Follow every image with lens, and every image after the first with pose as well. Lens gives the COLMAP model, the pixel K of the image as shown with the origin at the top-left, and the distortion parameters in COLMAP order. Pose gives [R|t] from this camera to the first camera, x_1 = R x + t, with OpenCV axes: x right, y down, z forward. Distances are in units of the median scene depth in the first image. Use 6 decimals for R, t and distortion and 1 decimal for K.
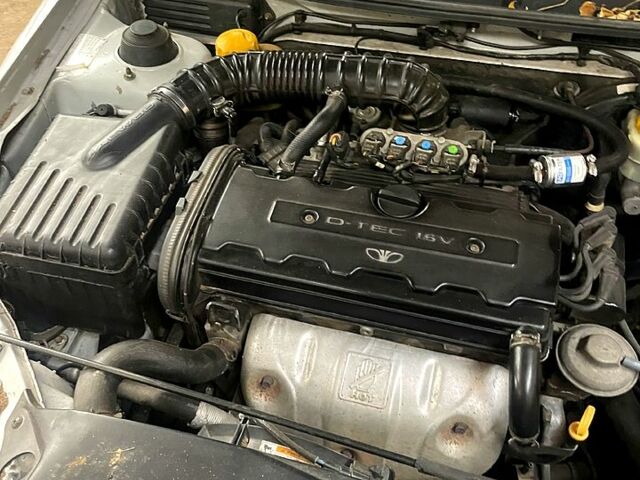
lens RADIAL K [[634.3, 0, 320.0], [0, 634.3, 240.0], [0, 0, 1]] dist [0.079533, -0.119621]
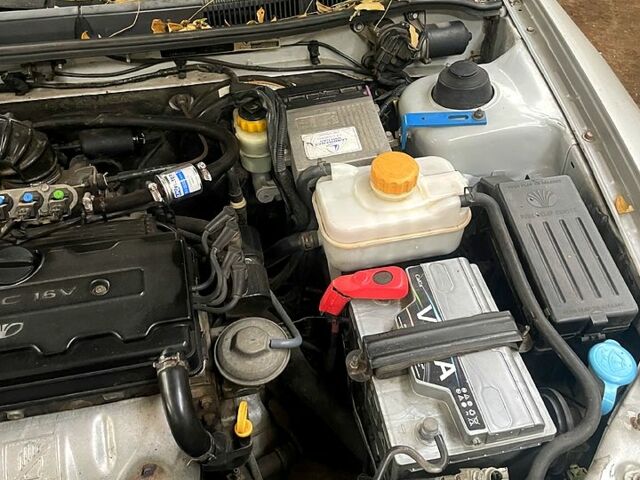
lens RADIAL K [[634.3, 0, 320.0], [0, 634.3, 240.0], [0, 0, 1]] dist [0.079533, -0.119621]
pose [[0.880319, -0.306944, 0.361695, 0.180958], [0.315805, 0.948141, 0.035990, 0.010592], [-0.353985, 0.082542, 0.931602, -0.019219]]
